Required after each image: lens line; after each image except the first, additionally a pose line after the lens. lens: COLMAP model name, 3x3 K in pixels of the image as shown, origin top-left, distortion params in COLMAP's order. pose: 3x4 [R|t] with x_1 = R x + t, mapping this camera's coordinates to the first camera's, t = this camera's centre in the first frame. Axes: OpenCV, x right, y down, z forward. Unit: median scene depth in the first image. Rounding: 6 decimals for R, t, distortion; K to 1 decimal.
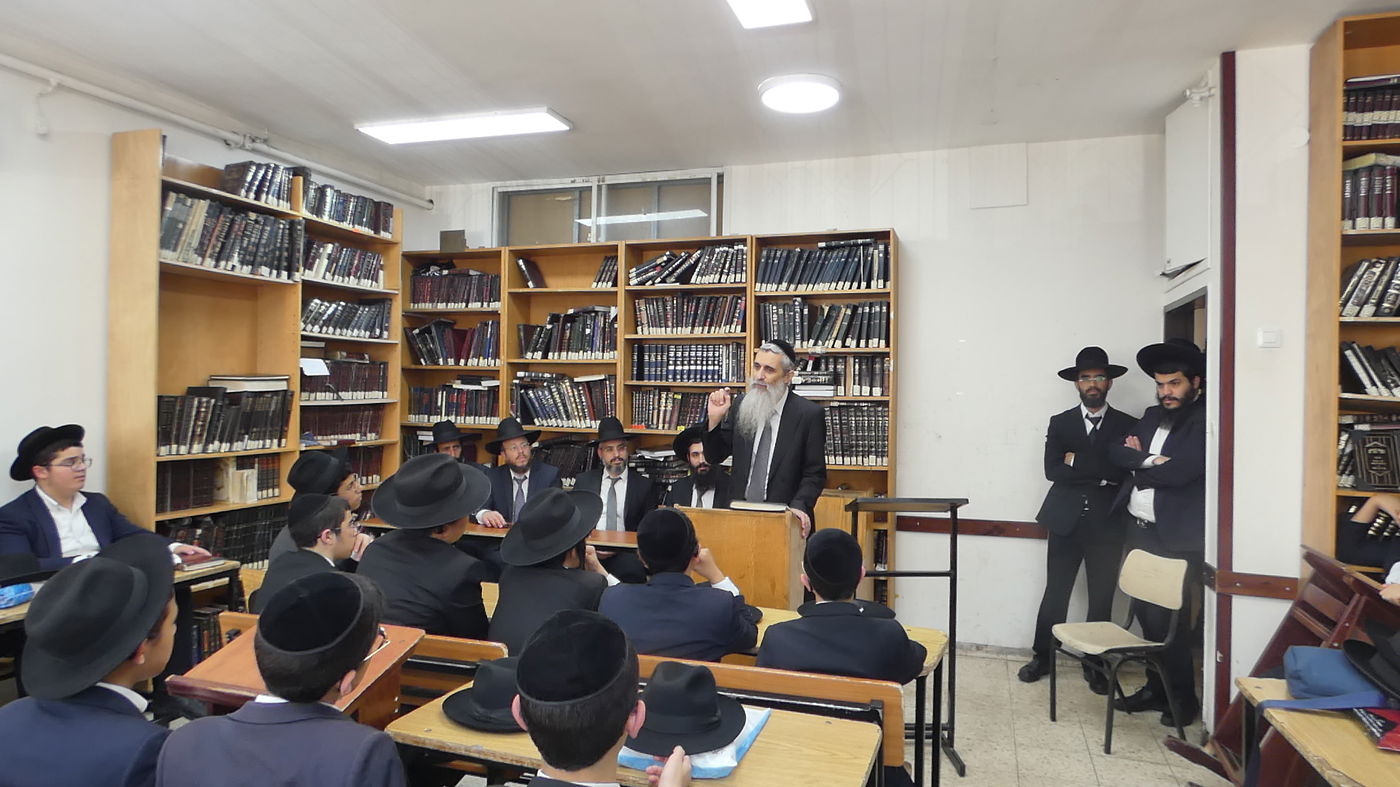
lens RADIAL K [[864.0, 0, 701.0], [0, 864.0, 394.3], [0, 0, 1]] dist [0.016559, -0.000484]
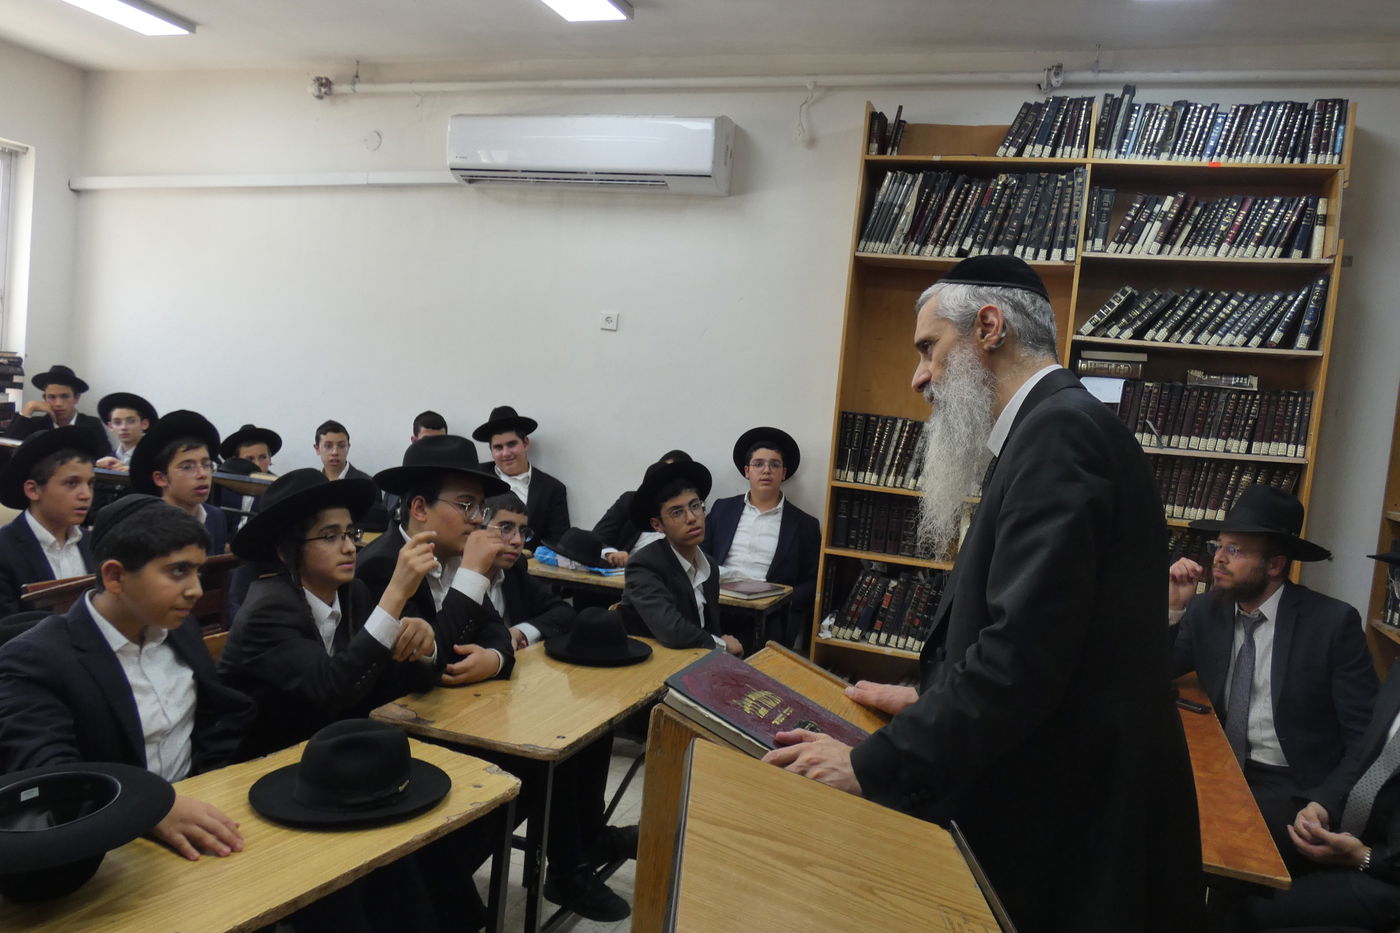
lens RADIAL K [[1096.3, 0, 699.4], [0, 1096.3, 480.1], [0, 0, 1]] dist [-0.001744, -0.004647]
pose [[-0.013073, 0.056166, -0.998336, 0.408254], [-0.092228, 0.994097, 0.057135, 0.017429], [0.995652, 0.092822, -0.007816, 0.747314]]
